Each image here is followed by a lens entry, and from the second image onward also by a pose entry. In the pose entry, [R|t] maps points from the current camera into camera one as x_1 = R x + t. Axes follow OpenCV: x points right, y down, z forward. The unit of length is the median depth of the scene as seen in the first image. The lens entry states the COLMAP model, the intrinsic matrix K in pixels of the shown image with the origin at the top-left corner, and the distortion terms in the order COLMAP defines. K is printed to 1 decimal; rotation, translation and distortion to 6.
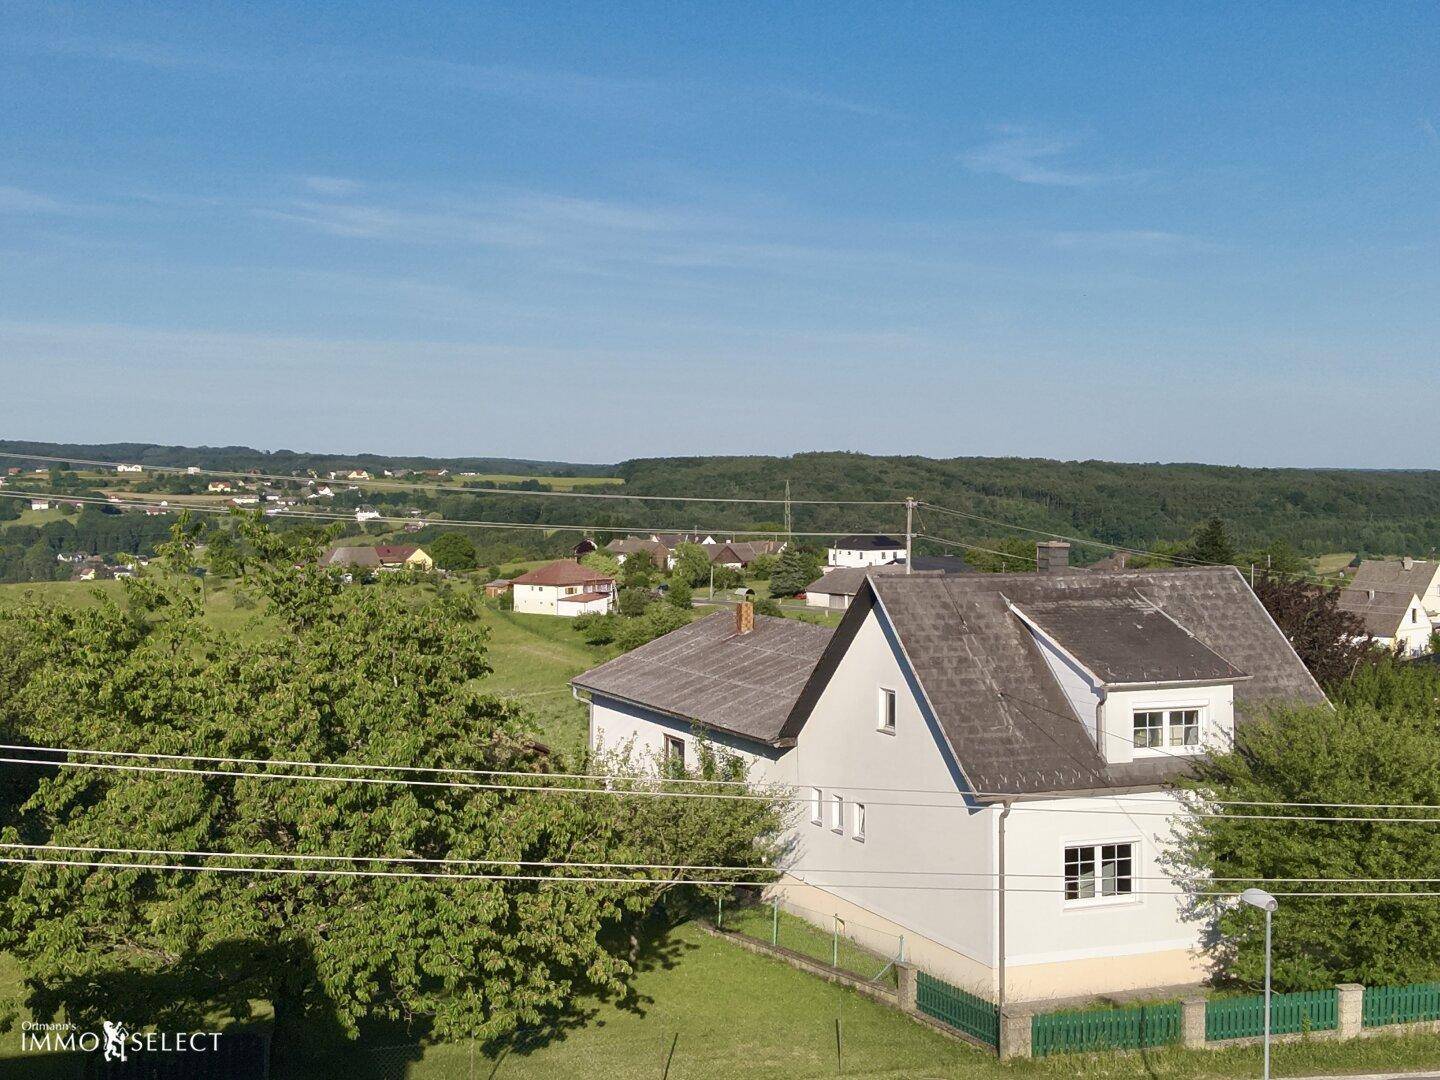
lens RADIAL K [[1958.1, 0, 777.8], [0, 1958.1, 534.7], [0, 0, 1]] dist [0.310357, -0.943591]
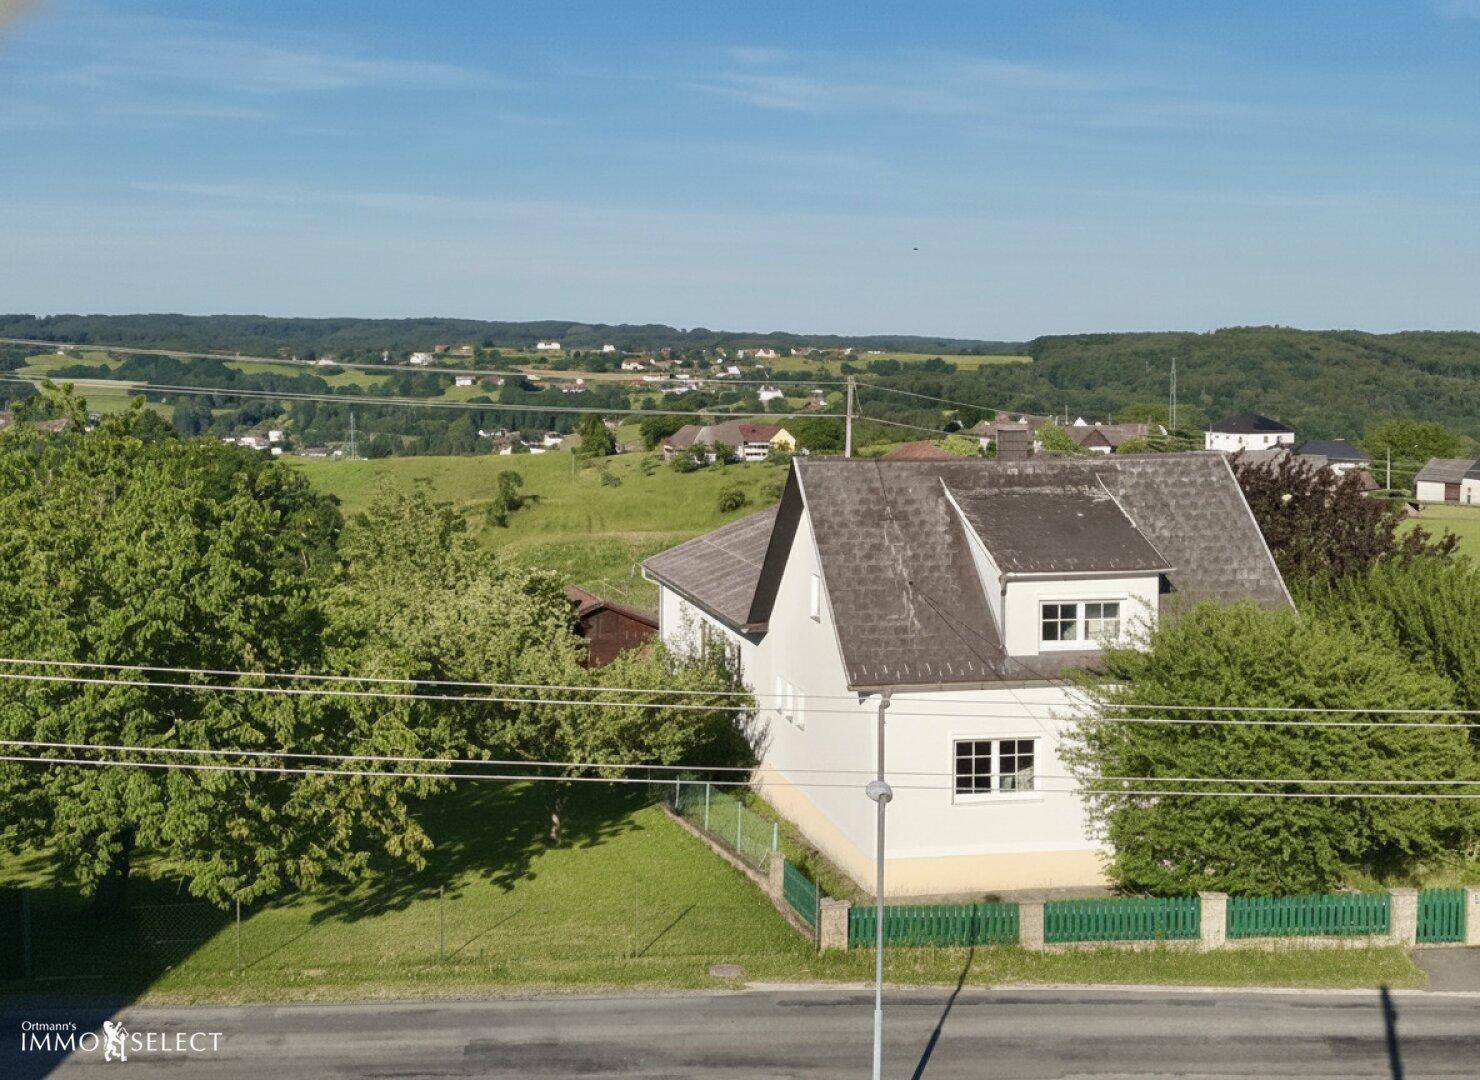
lens RADIAL K [[2028.7, 0, 828.4], [0, 2028.7, 542.9], [0, 0, 1]] dist [0.317155, -0.932474]
pose [[0.983608, 0.019809, -0.179228, 0.220191], [-0.008623, 0.997977, 0.062982, -0.000612], [0.180113, -0.060404, 0.981789, 0.015313]]
